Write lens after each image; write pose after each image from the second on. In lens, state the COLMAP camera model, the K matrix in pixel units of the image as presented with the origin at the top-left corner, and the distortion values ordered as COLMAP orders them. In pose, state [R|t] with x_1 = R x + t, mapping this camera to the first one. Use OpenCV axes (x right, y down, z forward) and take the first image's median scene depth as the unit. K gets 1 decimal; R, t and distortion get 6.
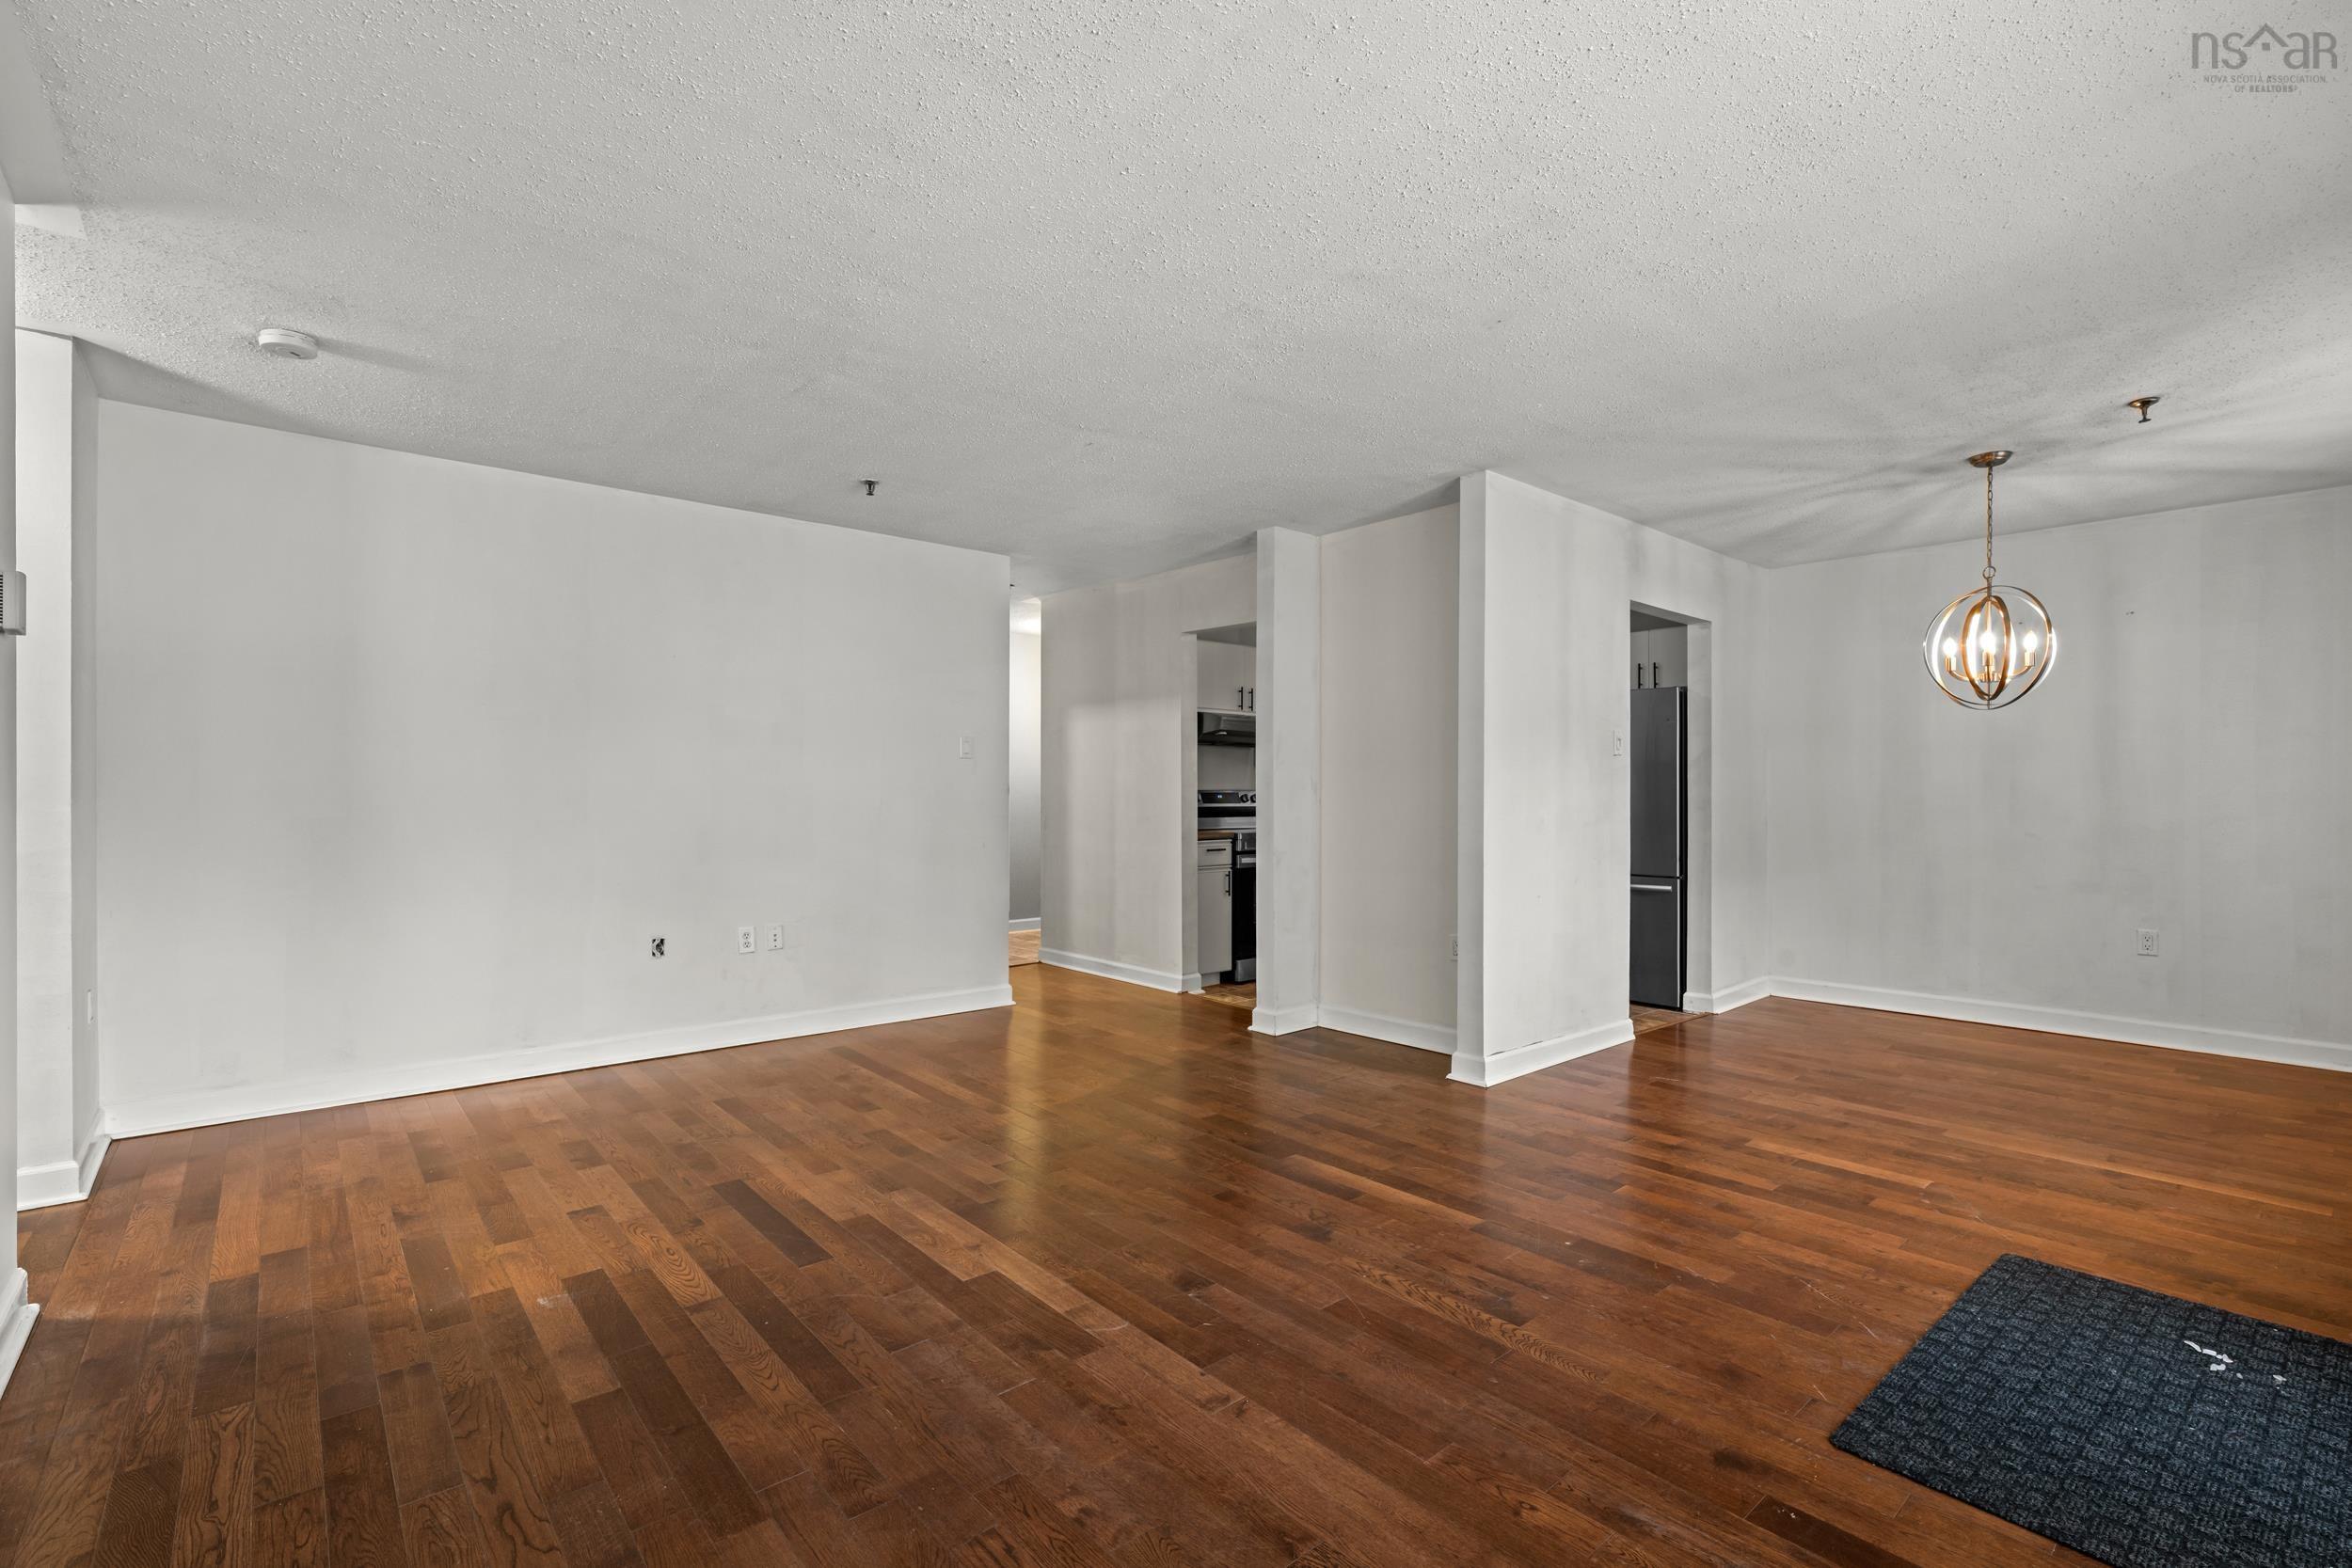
lens RADIAL K [[1050.2, 0, 1183.0], [0, 1050.2, 789.2], [0, 0, 1]] dist [-0.004864, 0.003216]
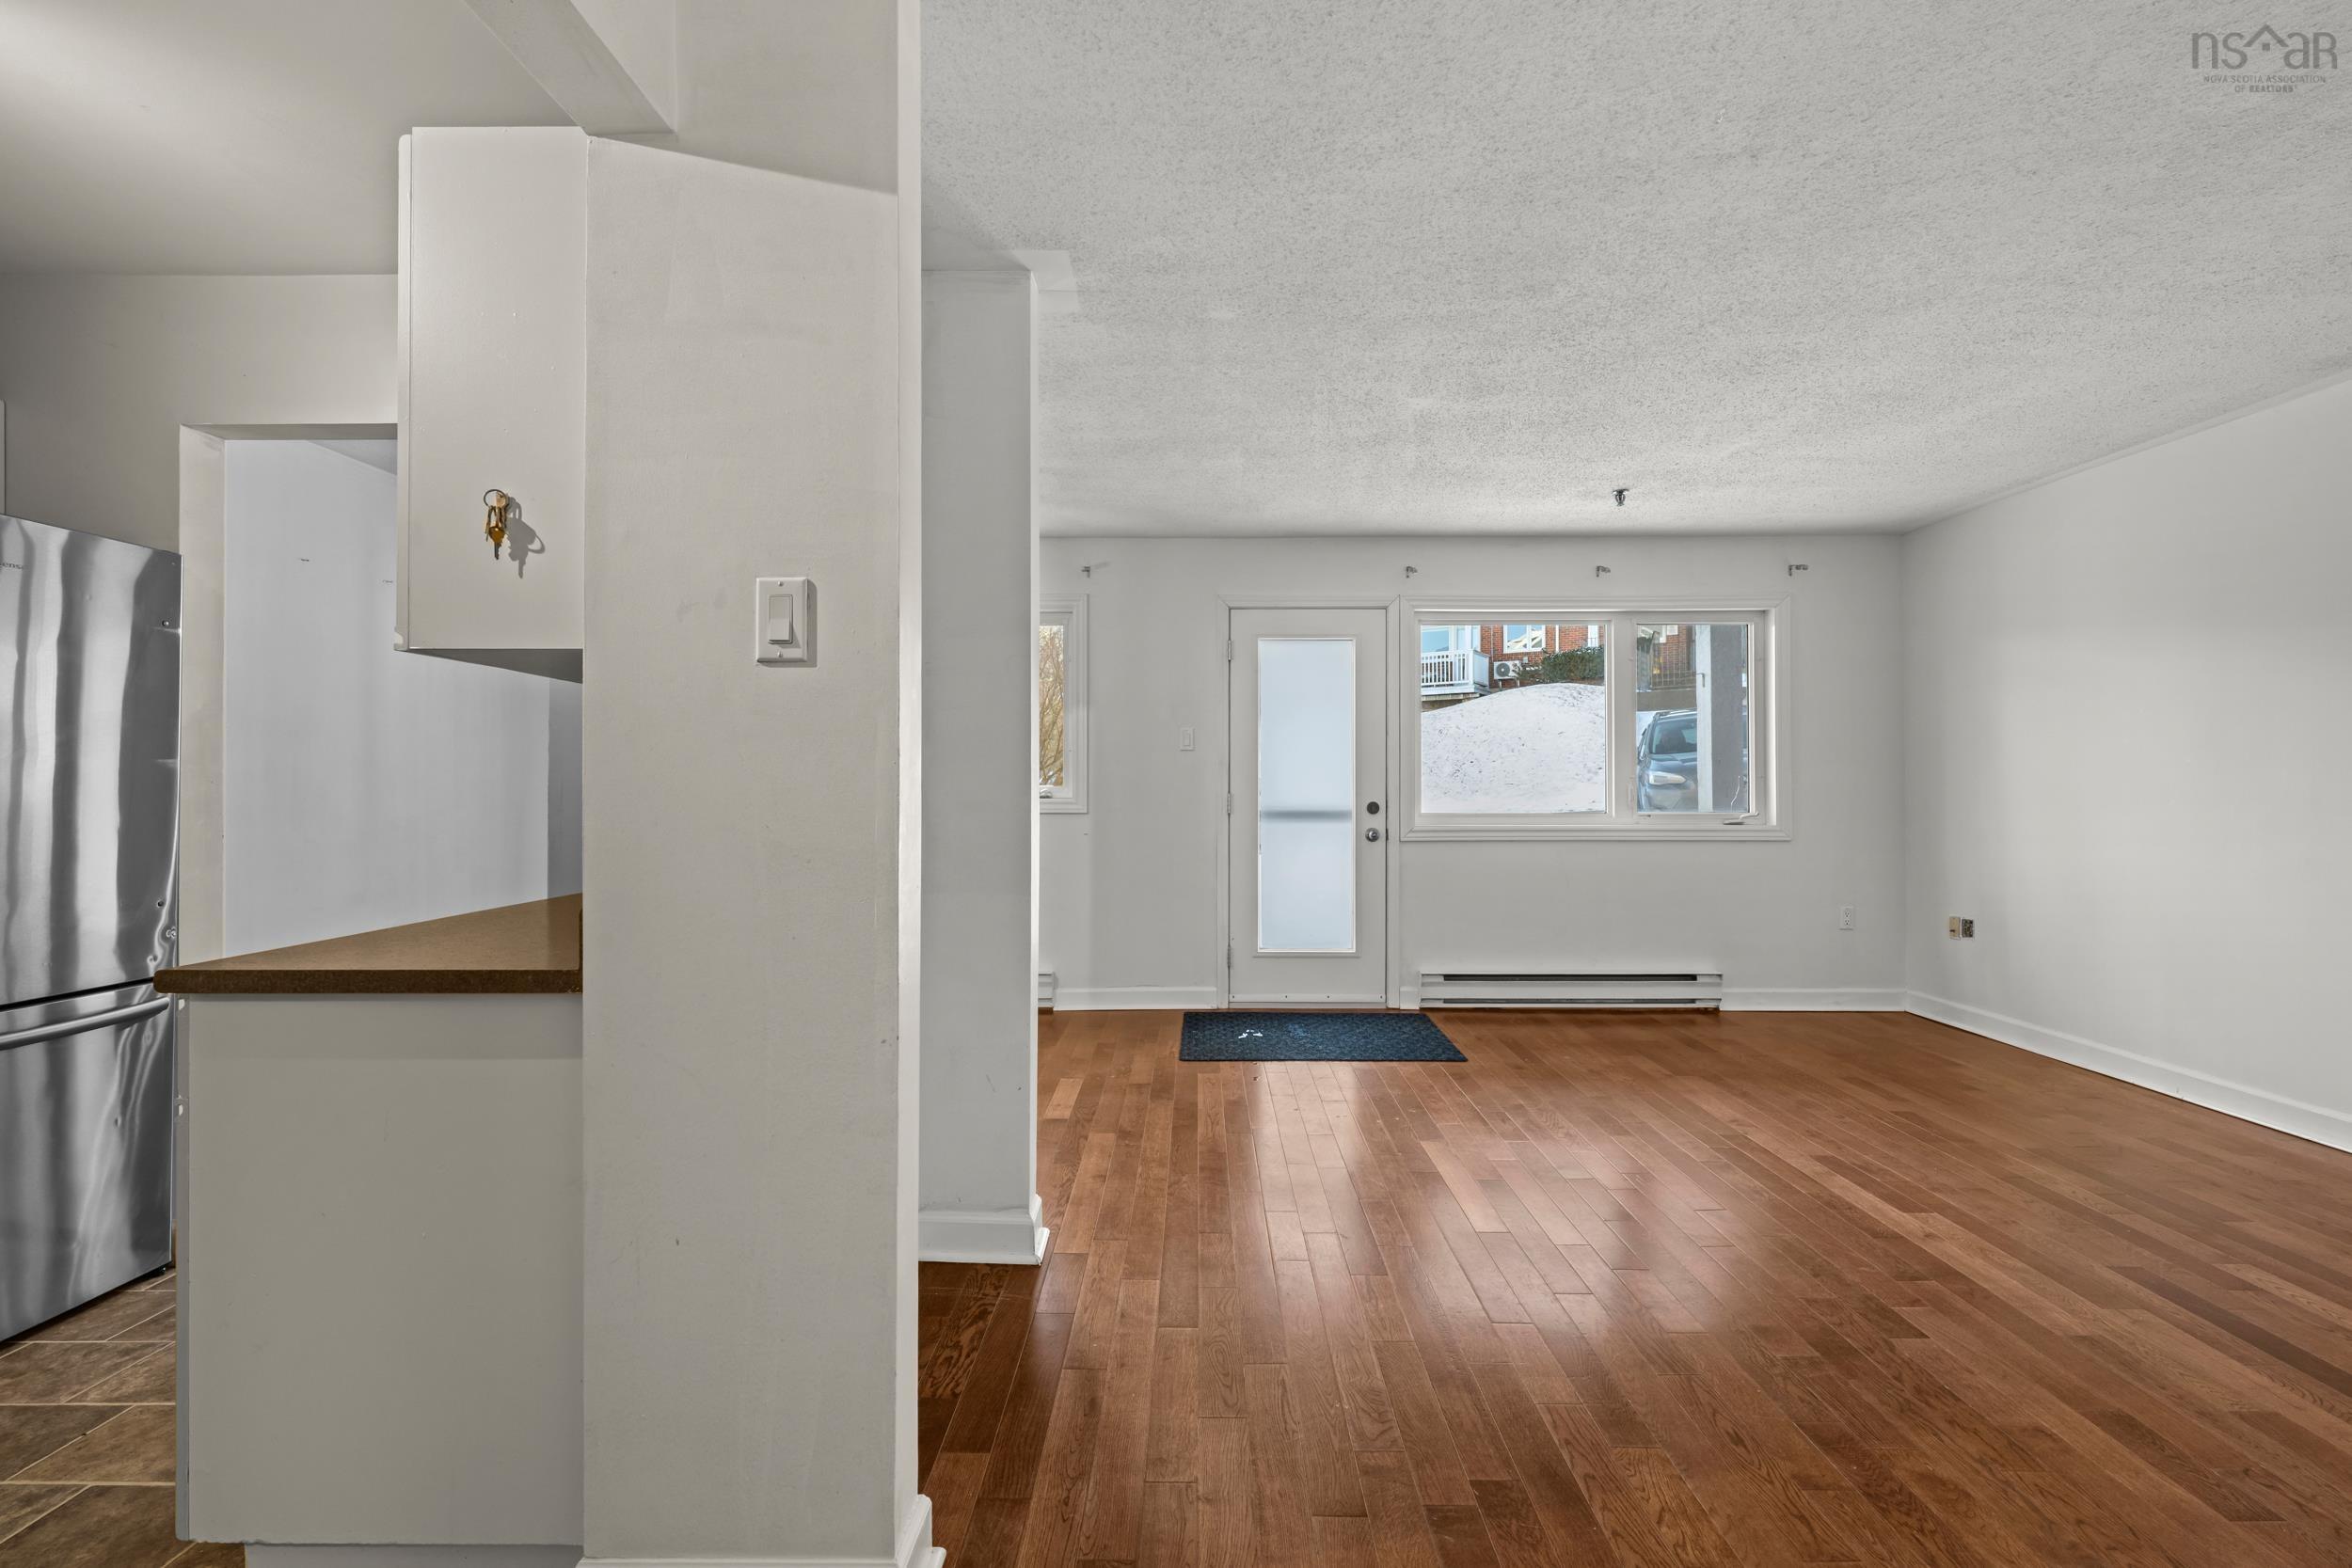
lens RADIAL K [[1050.2, 0, 1181.3], [0, 1050.2, 799.1], [0, 0, 1]] dist [-0.004864, 0.003216]
pose [[-0.743077, -0.007944, 0.669159, -0.262841], [0.000226, 0.999927, 0.012122, 0.003359], [-0.669206, 0.009159, -0.743021, 1.748369]]
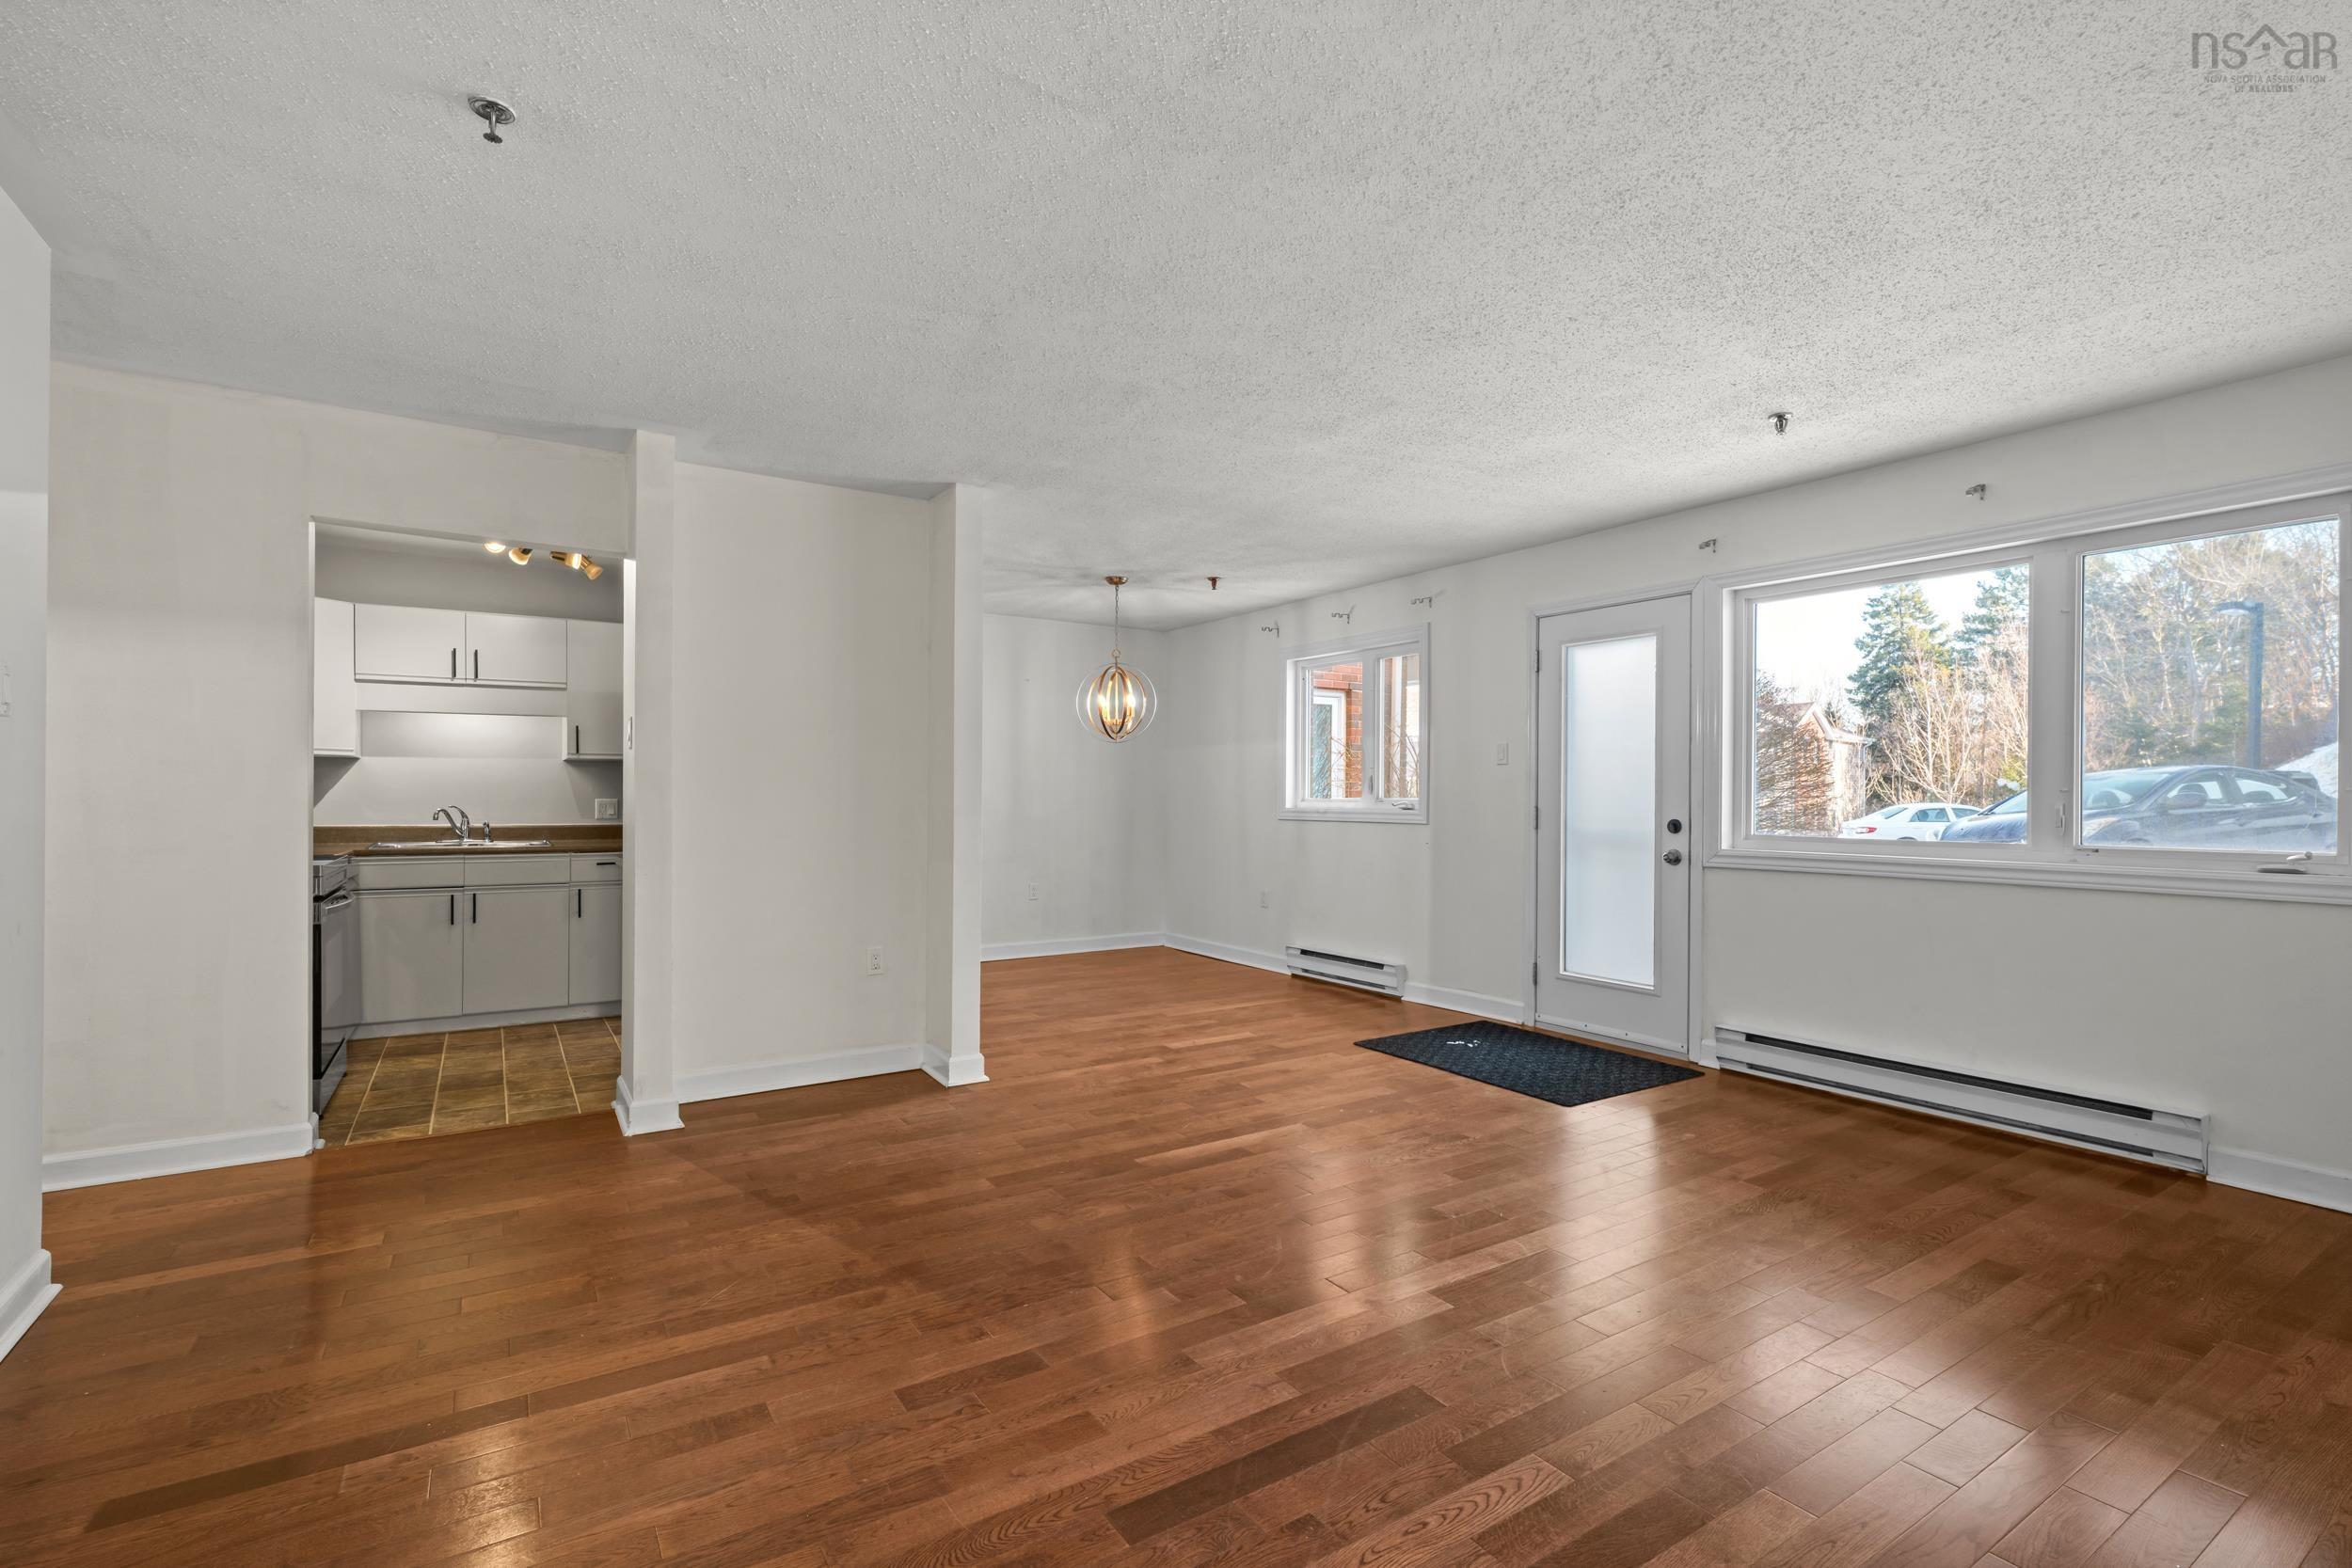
lens RADIAL K [[1050.2, 0, 1163.1], [0, 1050.2, 815.8], [0, 0, 1]] dist [-0.004864, 0.003216]
pose [[0.148173, -0.020356, 0.988752, -0.874045], [-0.004721, 0.999762, 0.021290, -0.002753], [-0.988950, -0.007822, 0.148042, 0.823126]]
